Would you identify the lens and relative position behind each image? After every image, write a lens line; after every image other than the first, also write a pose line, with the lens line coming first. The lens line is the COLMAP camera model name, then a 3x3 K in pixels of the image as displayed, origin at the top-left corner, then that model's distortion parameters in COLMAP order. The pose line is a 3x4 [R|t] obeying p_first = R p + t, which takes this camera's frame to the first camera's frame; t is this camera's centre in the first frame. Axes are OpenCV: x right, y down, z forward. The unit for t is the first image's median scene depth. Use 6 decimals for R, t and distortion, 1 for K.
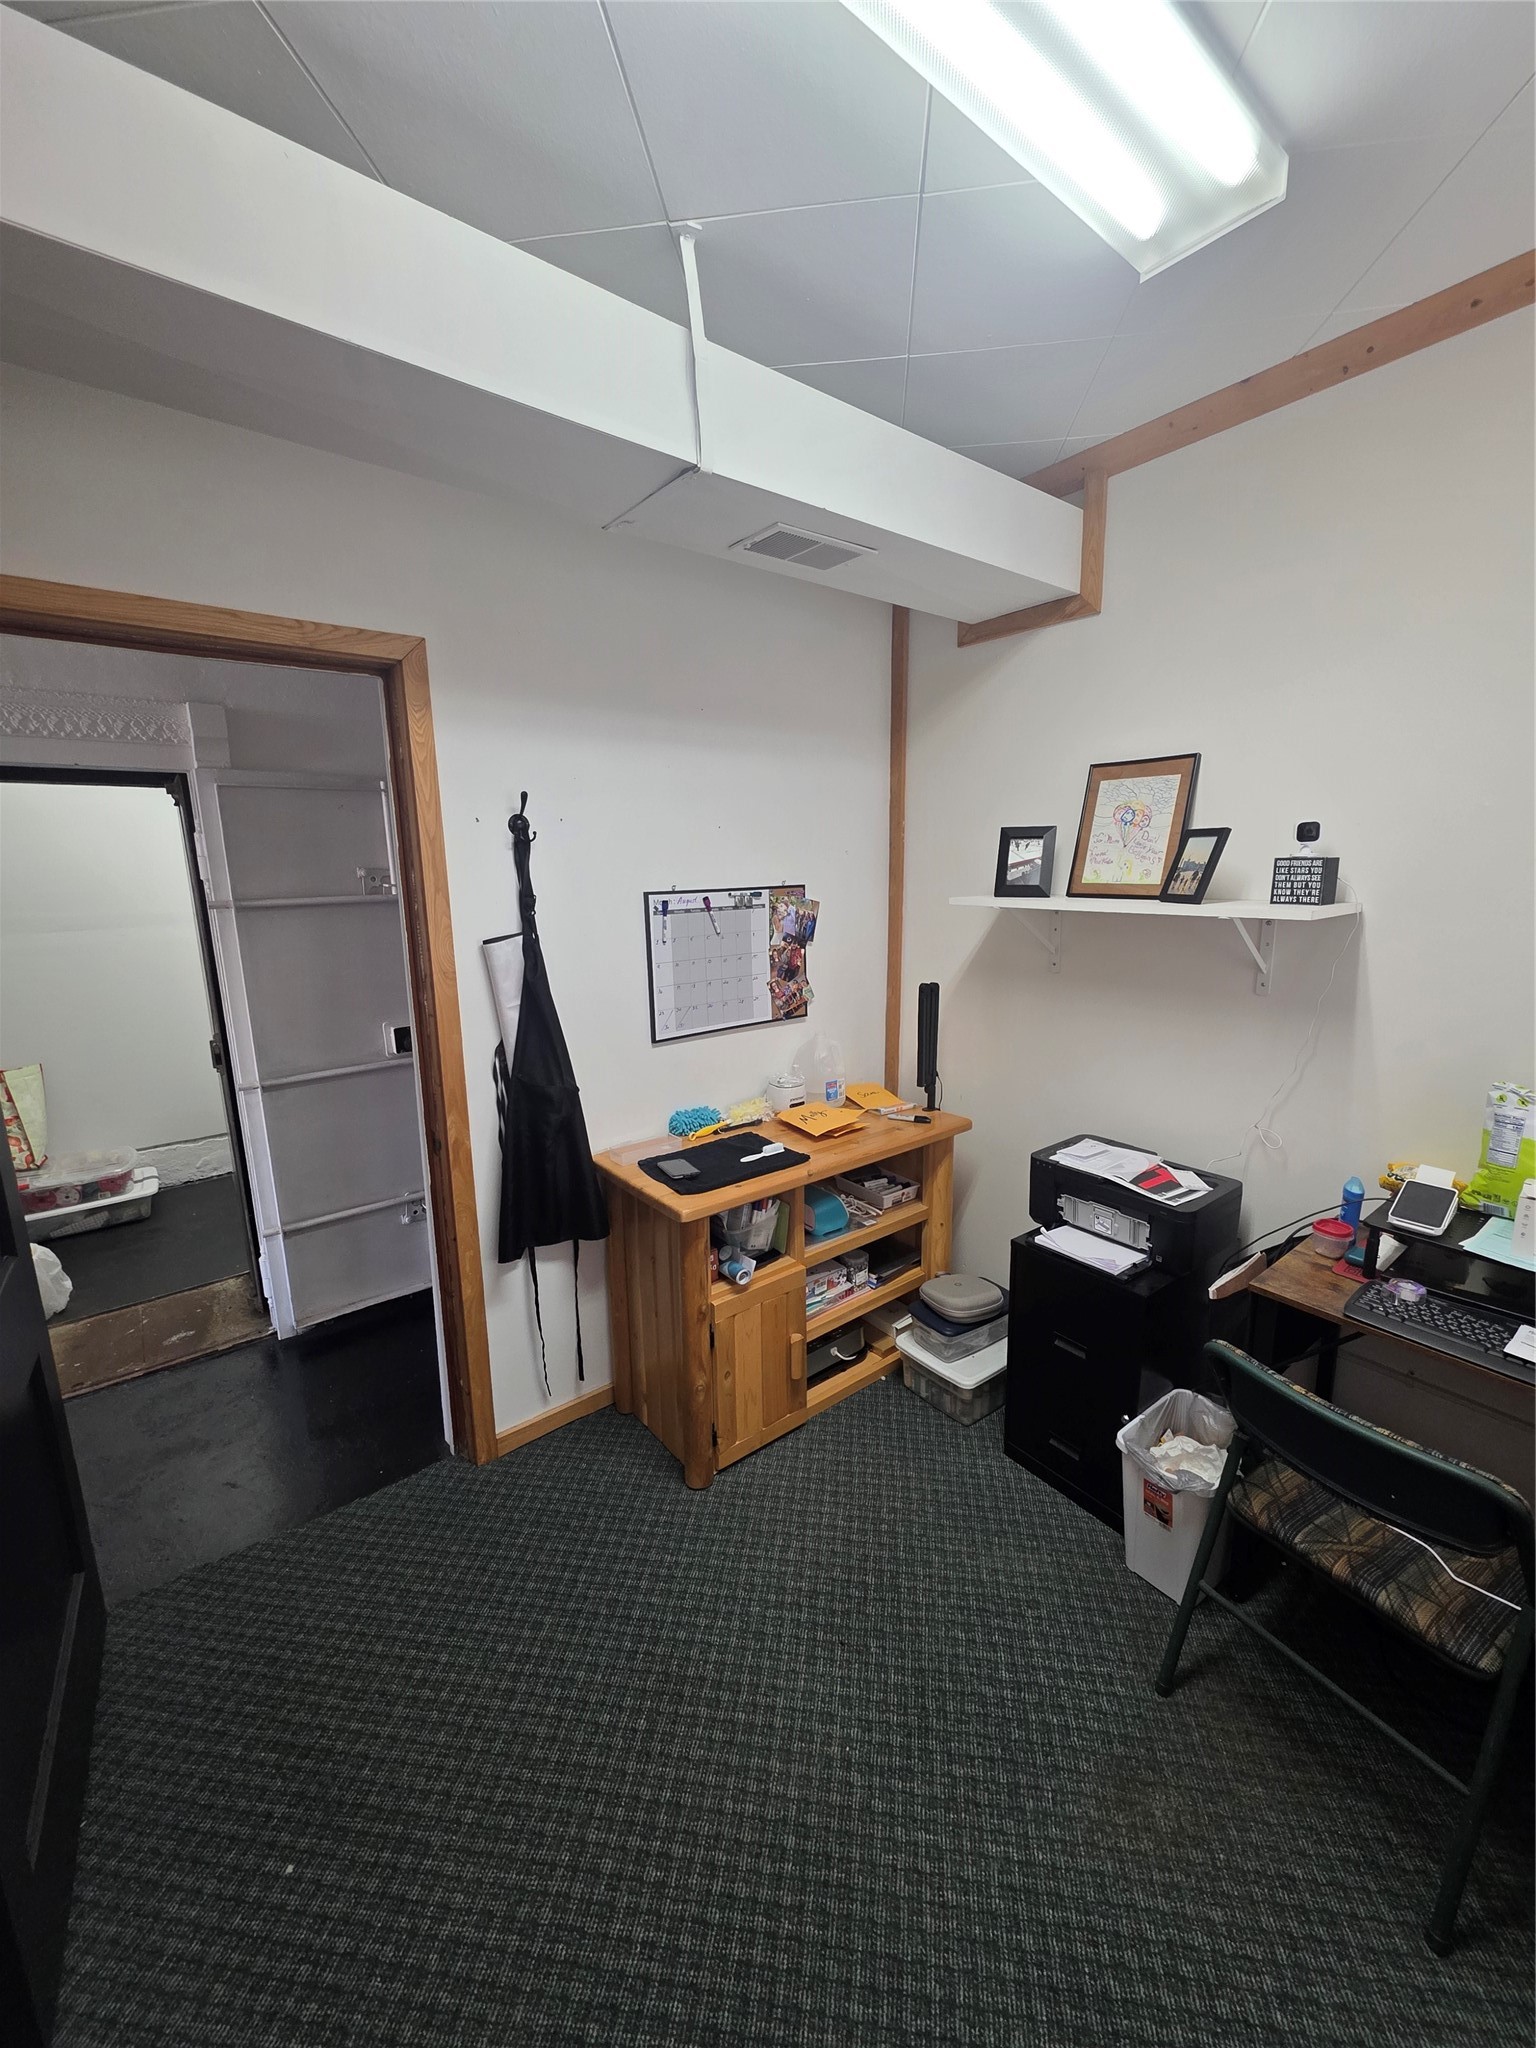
lens RADIAL K [[806.9, 0, 770.8], [0, 806.9, 1022.7], [0, 0, 1]] dist [-0.000055, -0.000057]
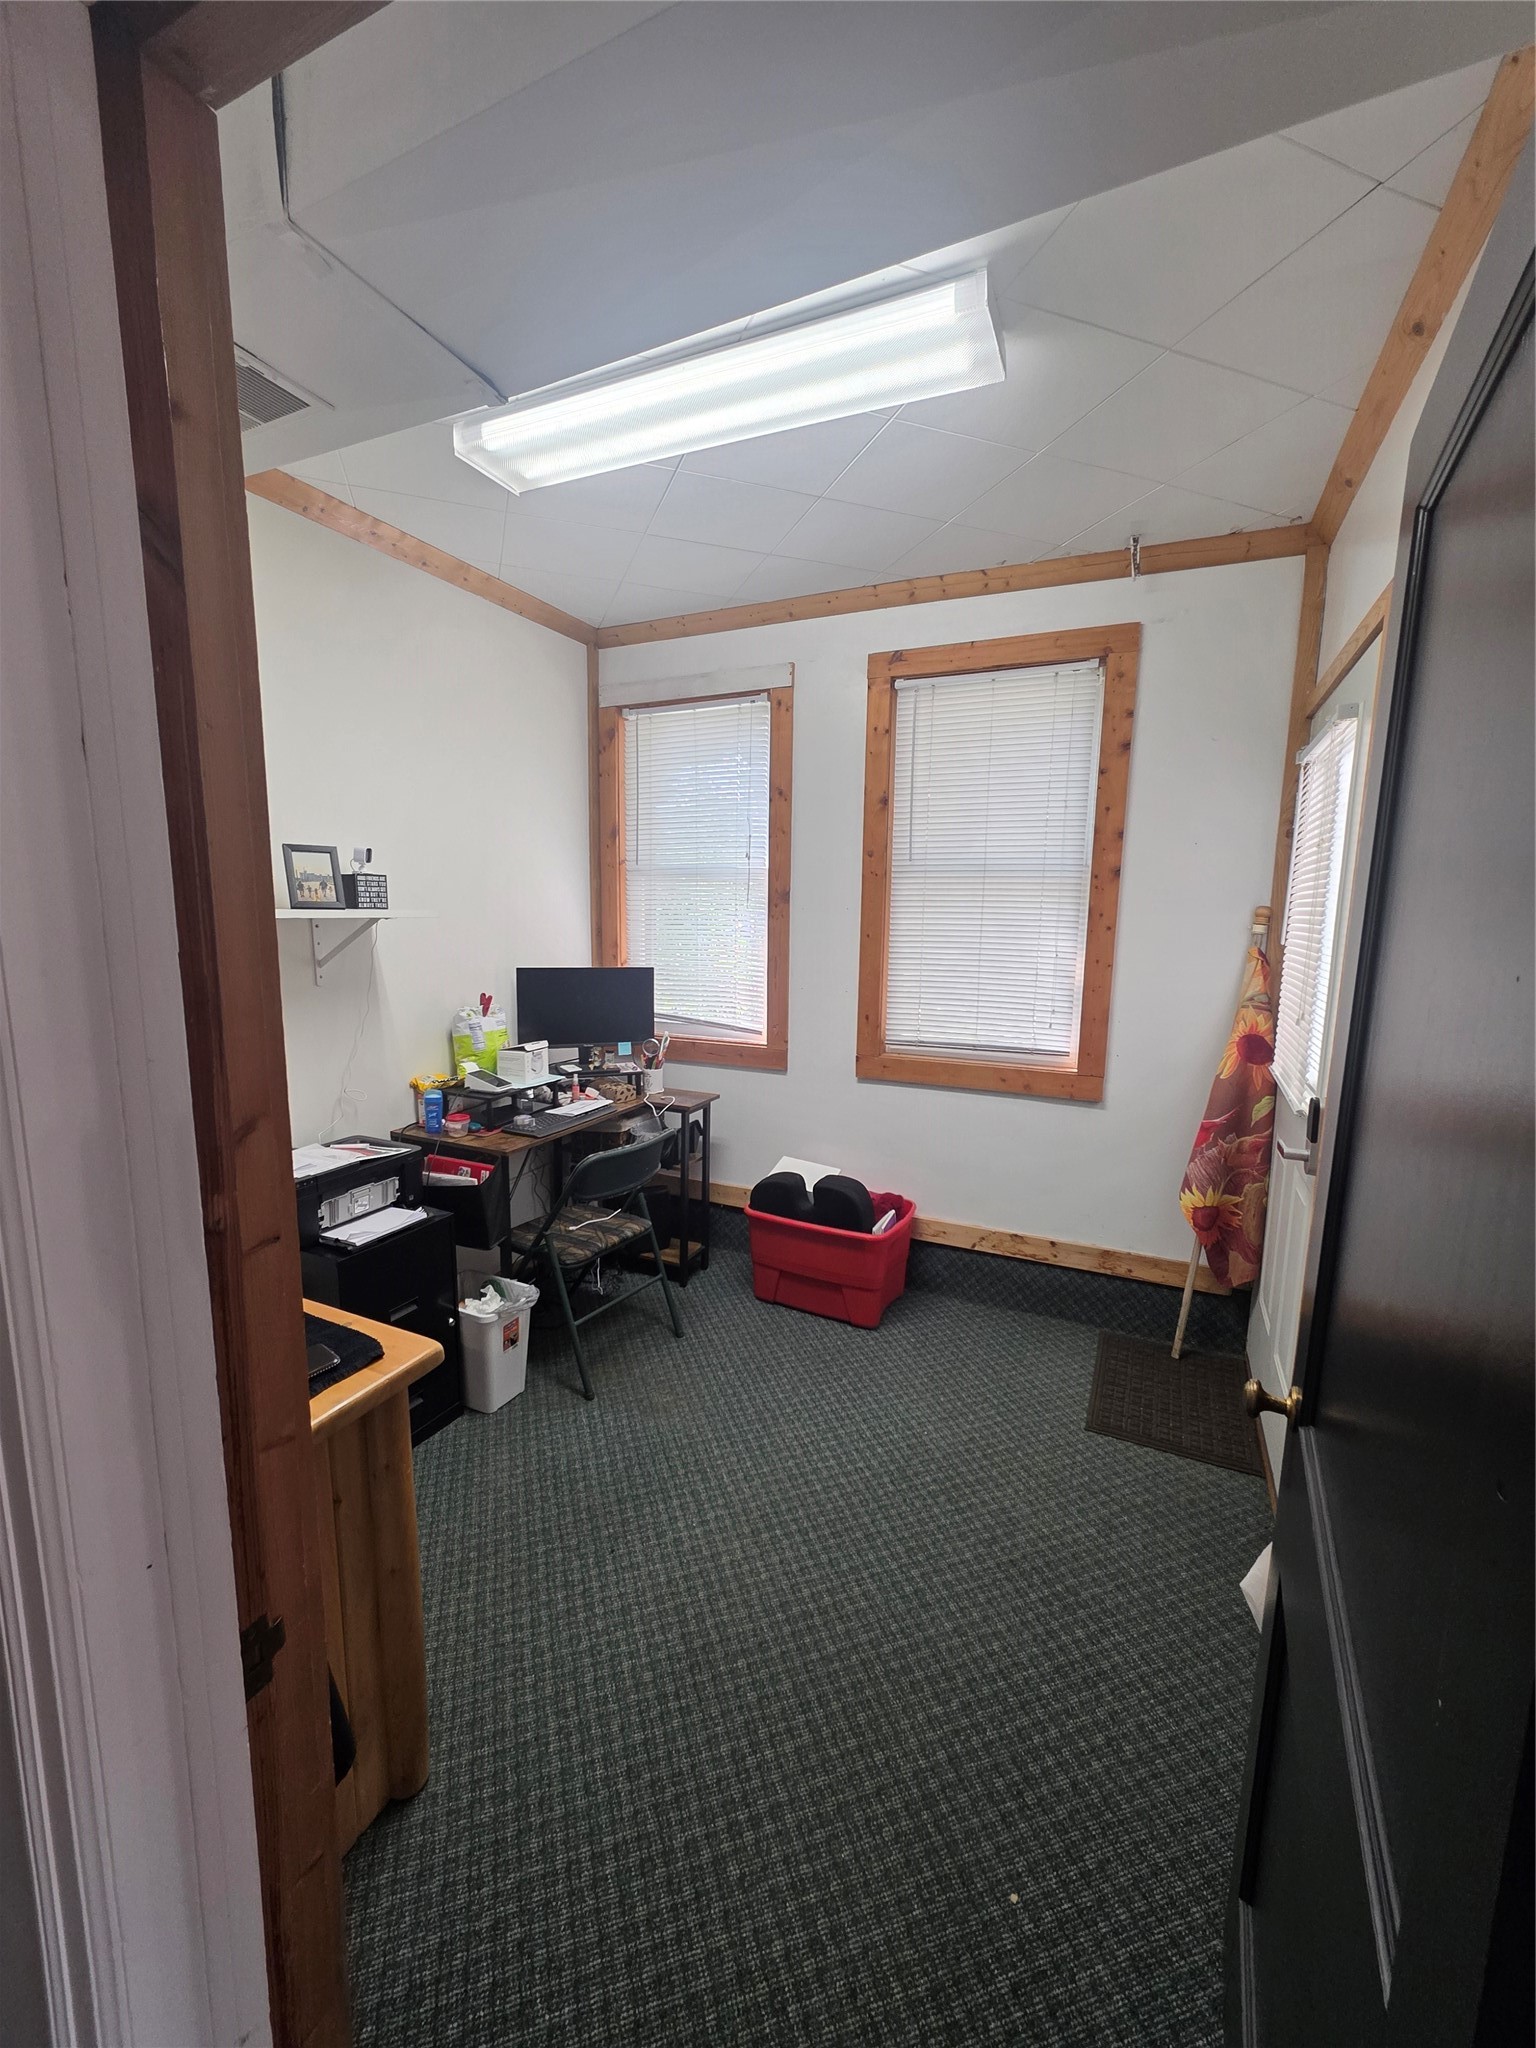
lens RADIAL K [[806.9, 0, 771.9], [0, 806.9, 1024.1], [0, 0, 1]] dist [-0.000055, -0.000057]
pose [[-0.450534, -0.121972, 0.884388, -1.078072], [0.162526, 0.962863, 0.215591, -0.179935], [-0.877841, 0.240867, -0.413979, 1.270562]]
